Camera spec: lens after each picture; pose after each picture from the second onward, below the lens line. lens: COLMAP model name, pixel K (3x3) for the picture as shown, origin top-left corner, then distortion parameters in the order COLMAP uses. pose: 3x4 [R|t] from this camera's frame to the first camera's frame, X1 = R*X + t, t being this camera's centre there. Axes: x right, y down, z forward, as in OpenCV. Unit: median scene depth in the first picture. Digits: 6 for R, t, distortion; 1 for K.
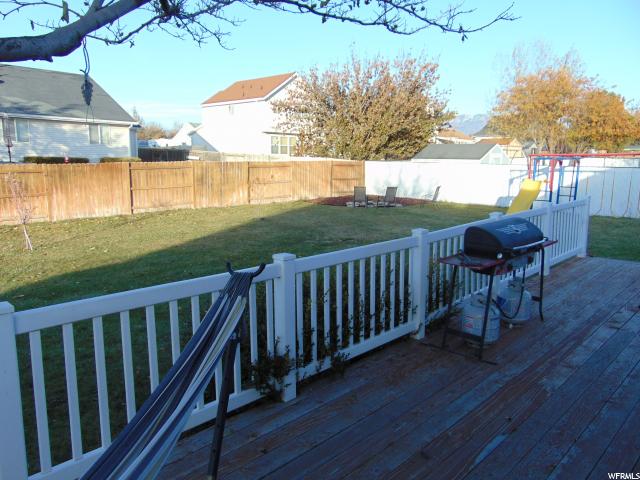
lens RADIAL K [[484.4, 0, 320.0], [0, 484.4, 240.0], [0, 0, 1]] dist [-0.047304, 0.090371]
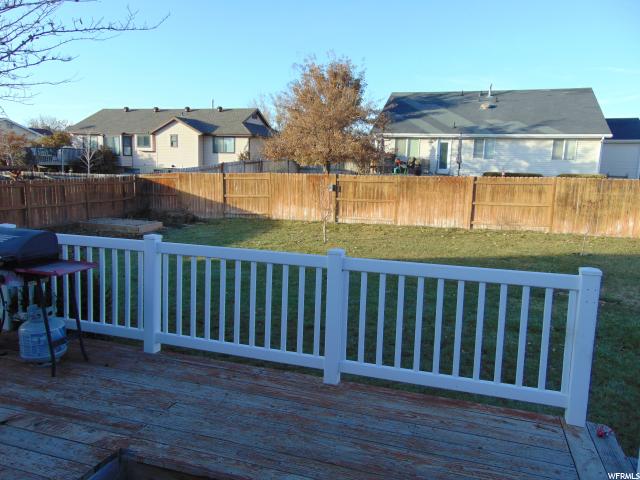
lens RADIAL K [[484.4, 0, 320.0], [0, 484.4, 240.0], [0, 0, 1]] dist [-0.047304, 0.090371]
pose [[0.416499, 0.134991, -0.899058, 0.242448], [-0.168141, 0.983293, 0.069746, -0.031083], [0.893452, 0.122119, 0.432238, 0.192896]]
